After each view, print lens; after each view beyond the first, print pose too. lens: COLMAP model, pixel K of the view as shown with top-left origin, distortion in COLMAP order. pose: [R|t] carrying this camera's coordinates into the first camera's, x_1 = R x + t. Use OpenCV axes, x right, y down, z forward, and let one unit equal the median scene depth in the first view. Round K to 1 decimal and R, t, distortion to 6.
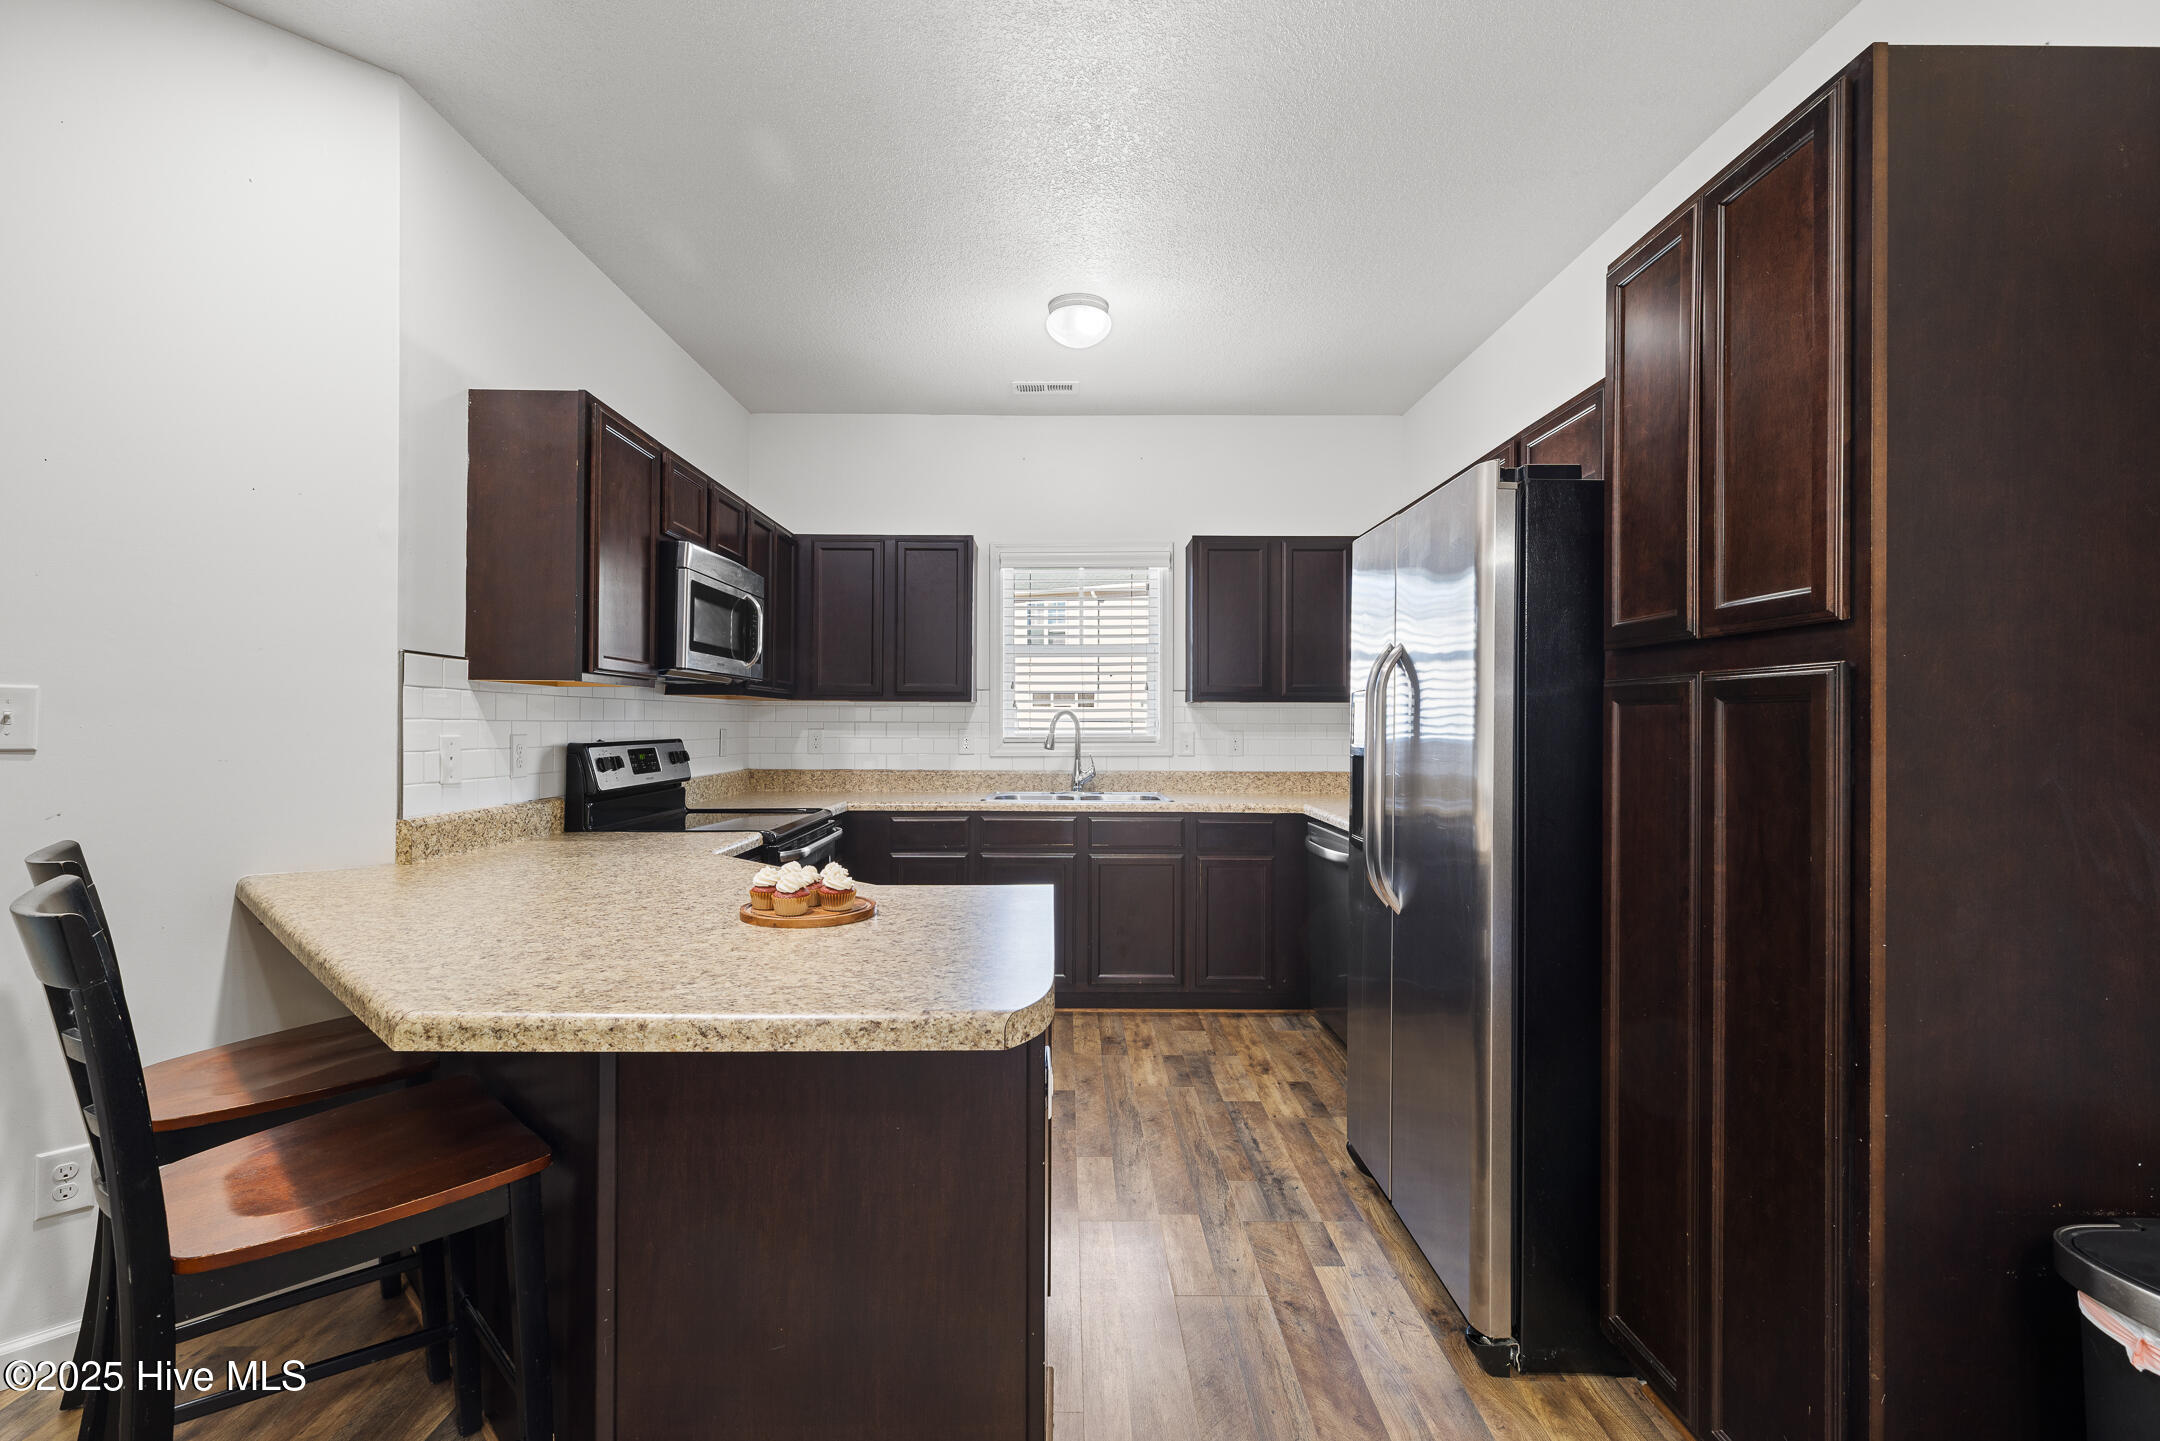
lens RADIAL K [[971.0, 0, 1068.6], [0, 971.0, 713.4], [0, 0, 1]] dist [0.005093, 0.000028]
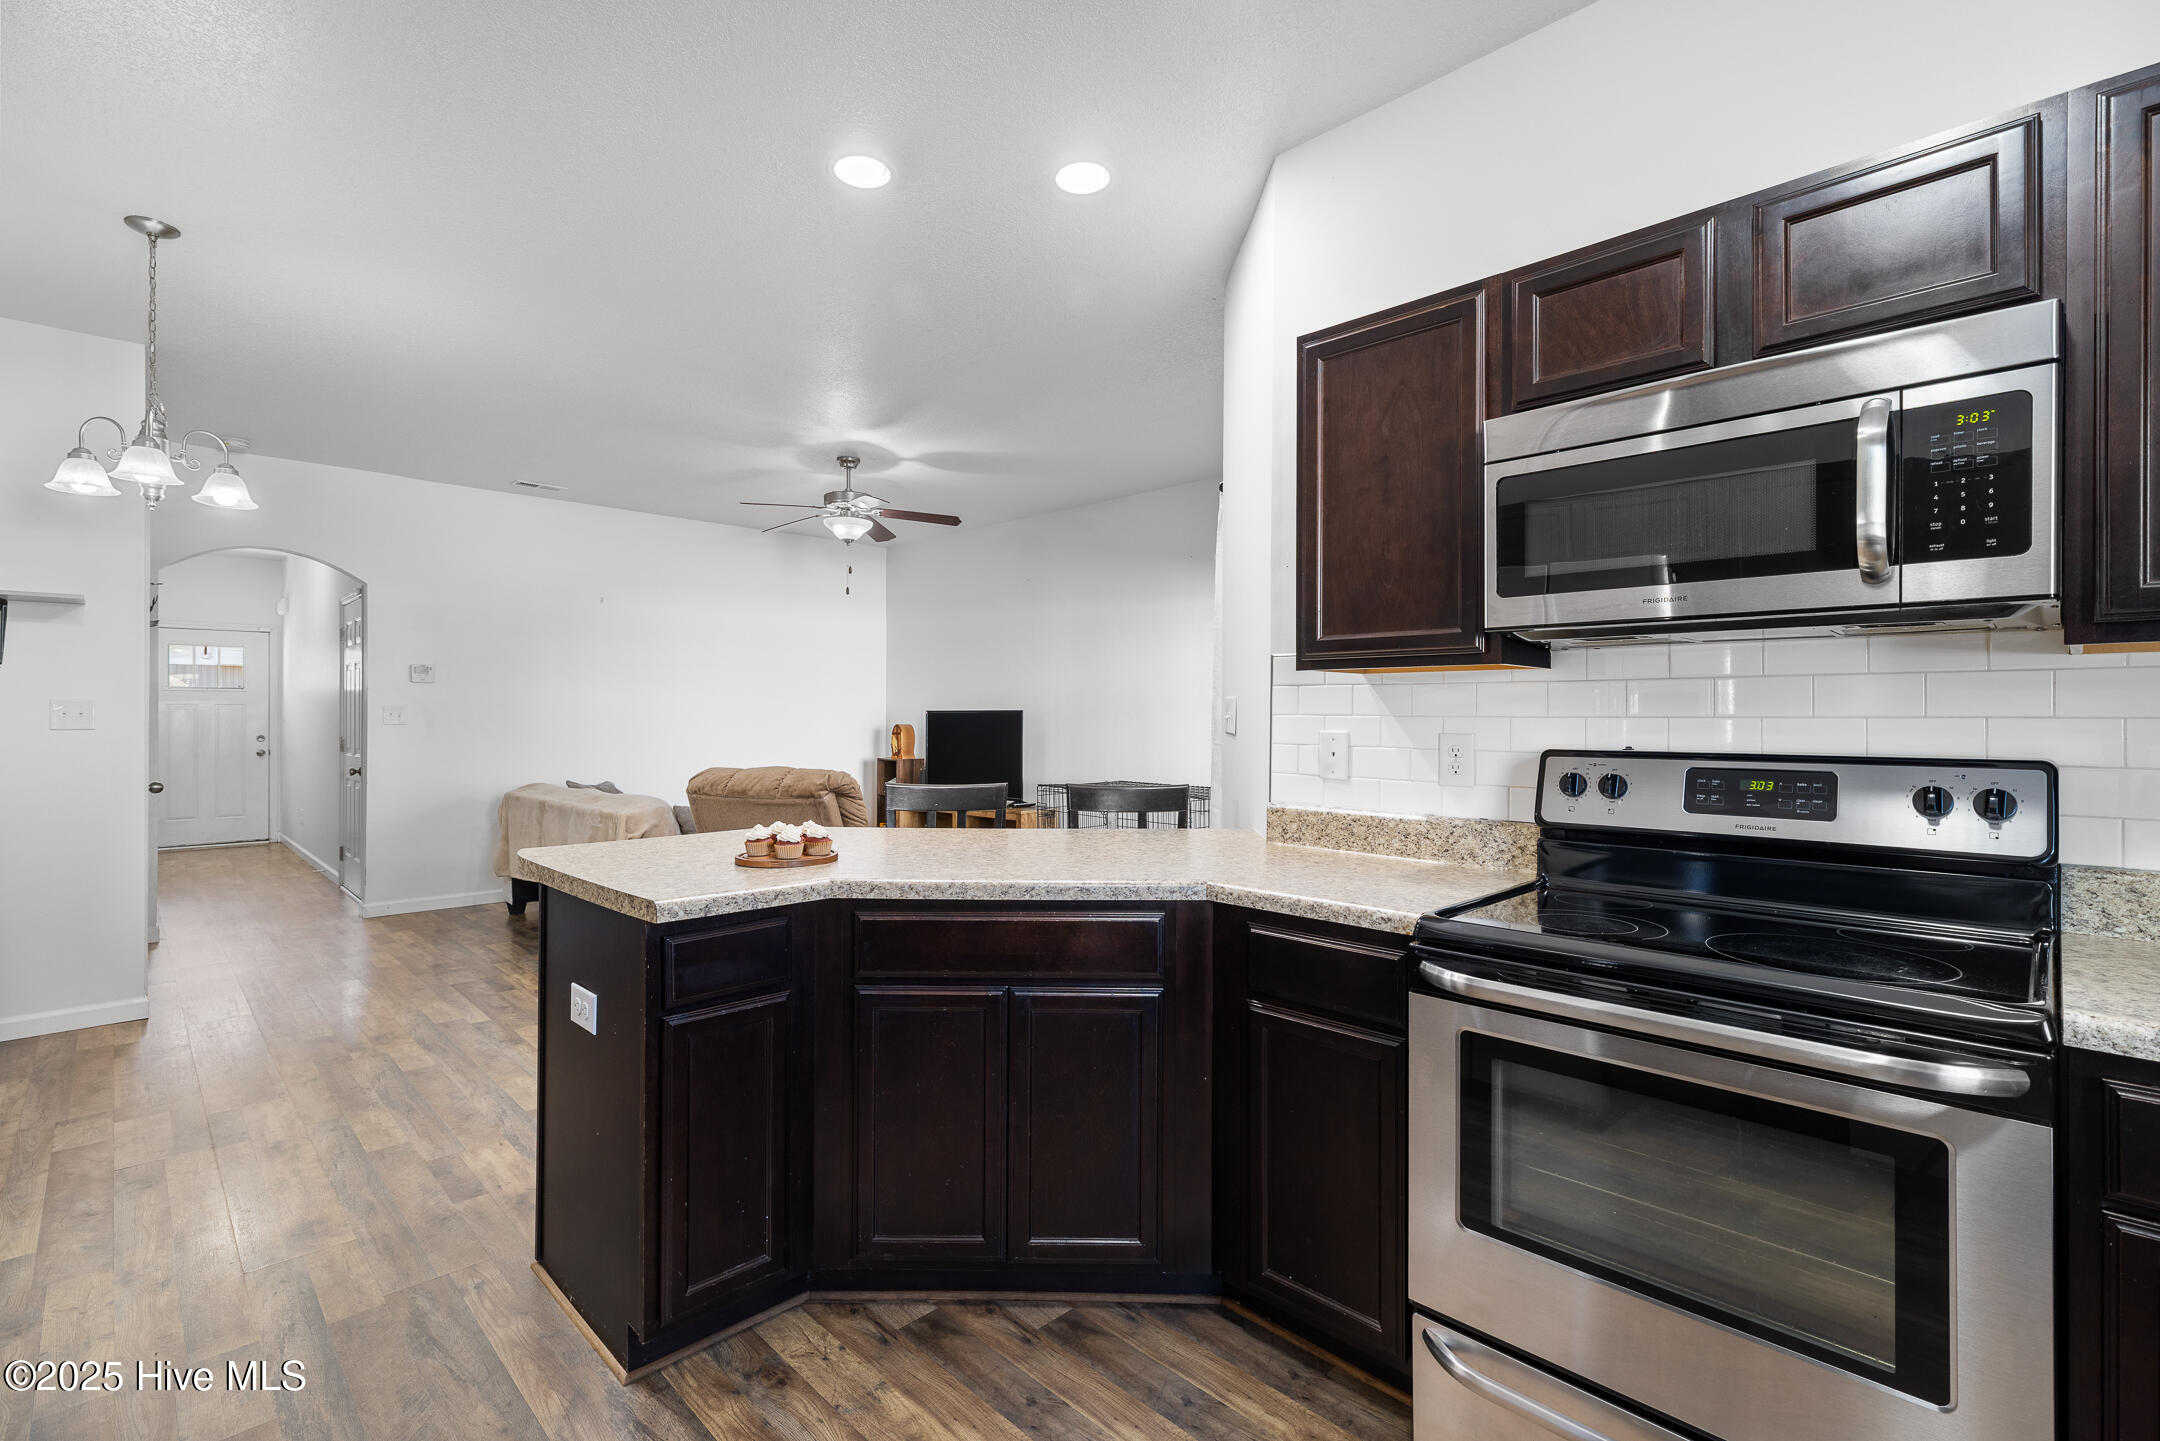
lens RADIAL K [[966.8, 0, 1071.5], [0, 966.8, 706.6], [0, 0, 1]] dist [0.001129, 0.000099]
pose [[-0.712162, -0.012849, -0.701897, 0.157911], [0.001208, 0.999809, -0.019529, 0.009546], [0.702014, -0.014756, -0.712010, 0.904125]]
